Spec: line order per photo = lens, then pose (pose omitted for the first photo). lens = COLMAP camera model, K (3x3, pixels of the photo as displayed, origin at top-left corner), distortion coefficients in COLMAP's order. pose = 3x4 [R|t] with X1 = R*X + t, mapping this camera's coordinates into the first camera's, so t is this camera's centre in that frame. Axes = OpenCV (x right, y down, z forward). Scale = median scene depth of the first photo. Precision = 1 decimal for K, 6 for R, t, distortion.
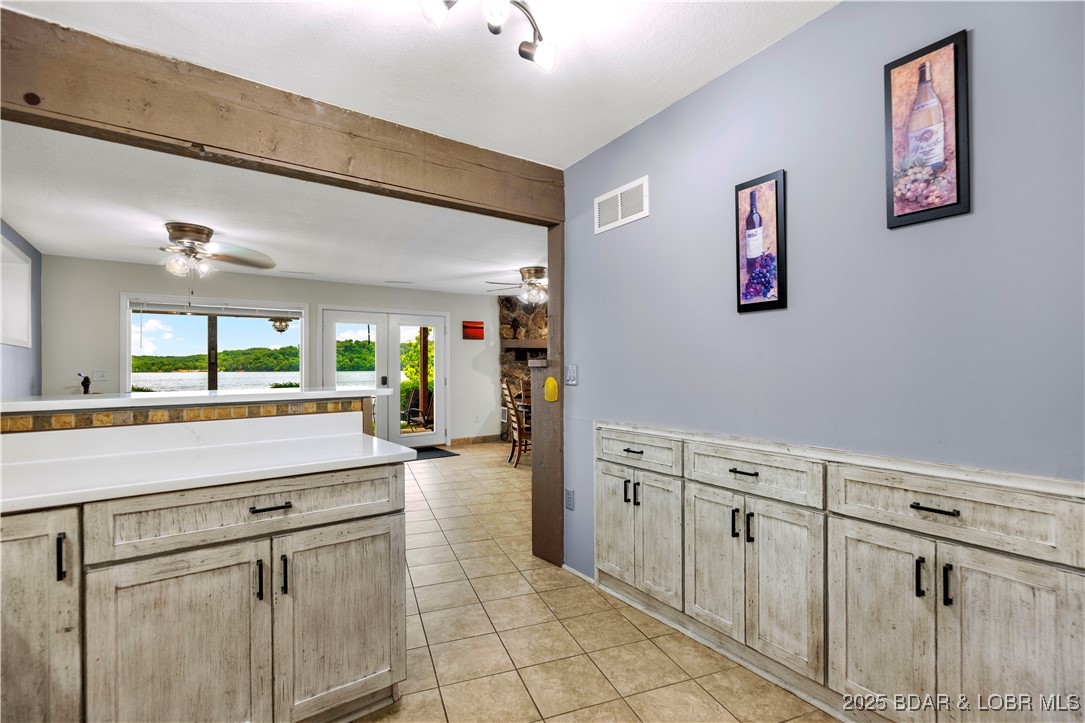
lens RADIAL K [[505.8, 0, 550.1], [0, 505.8, 362.3], [0, 0, 1]] dist [-0.003611, 0.001512]
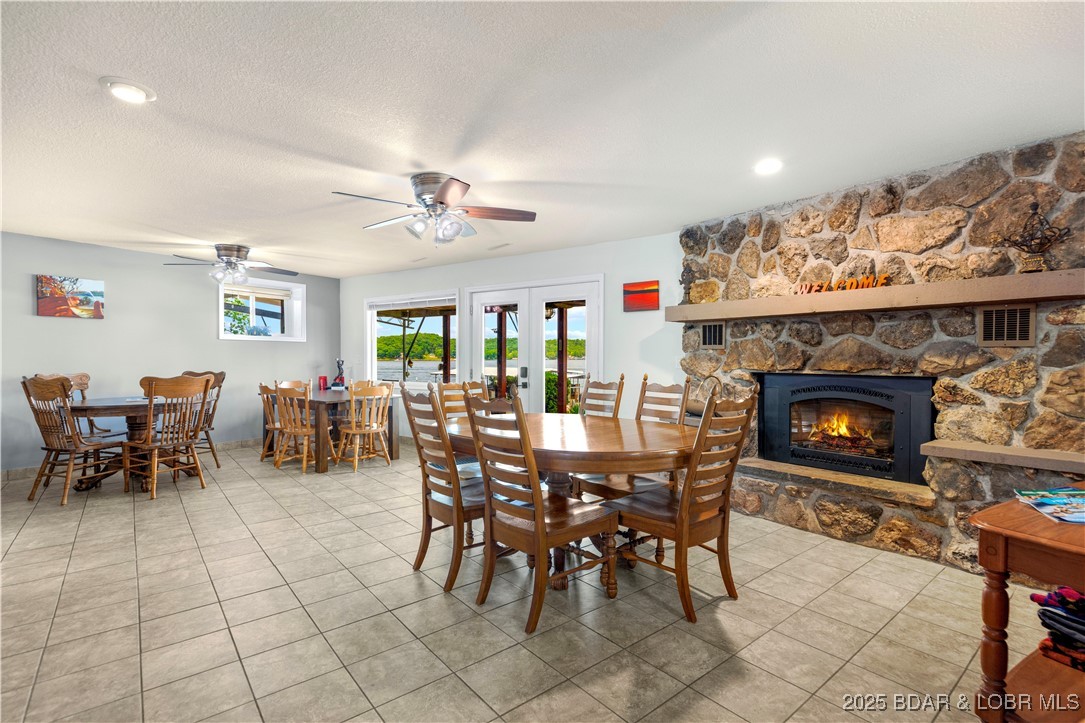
lens RADIAL K [[505.8, 0, 538.2], [0, 505.8, 362.0], [0, 0, 1]] dist [-0.003611, 0.001512]
pose [[0.331433, 0.015252, -0.943355, 1.295447], [0.004493, 0.999832, 0.017743, 0.016196], [0.943468, -0.010119, 0.331309, 2.270432]]
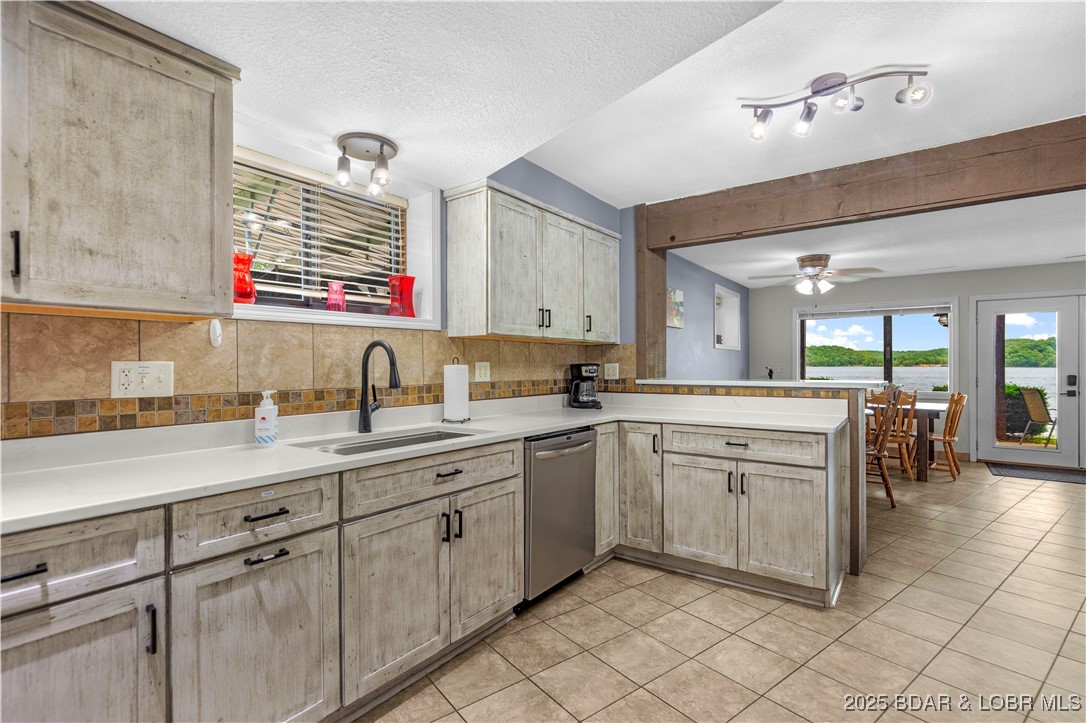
lens RADIAL K [[506.2, 0, 539.4], [0, 506.2, 361.2], [0, 0, 1]] dist [-0.003611, 0.001512]
pose [[0.285170, 0.001199, -0.958476, 0.592945], [0.007119, 0.999969, 0.003369, -0.008994], [0.958451, -0.007784, 0.285152, -0.105683]]
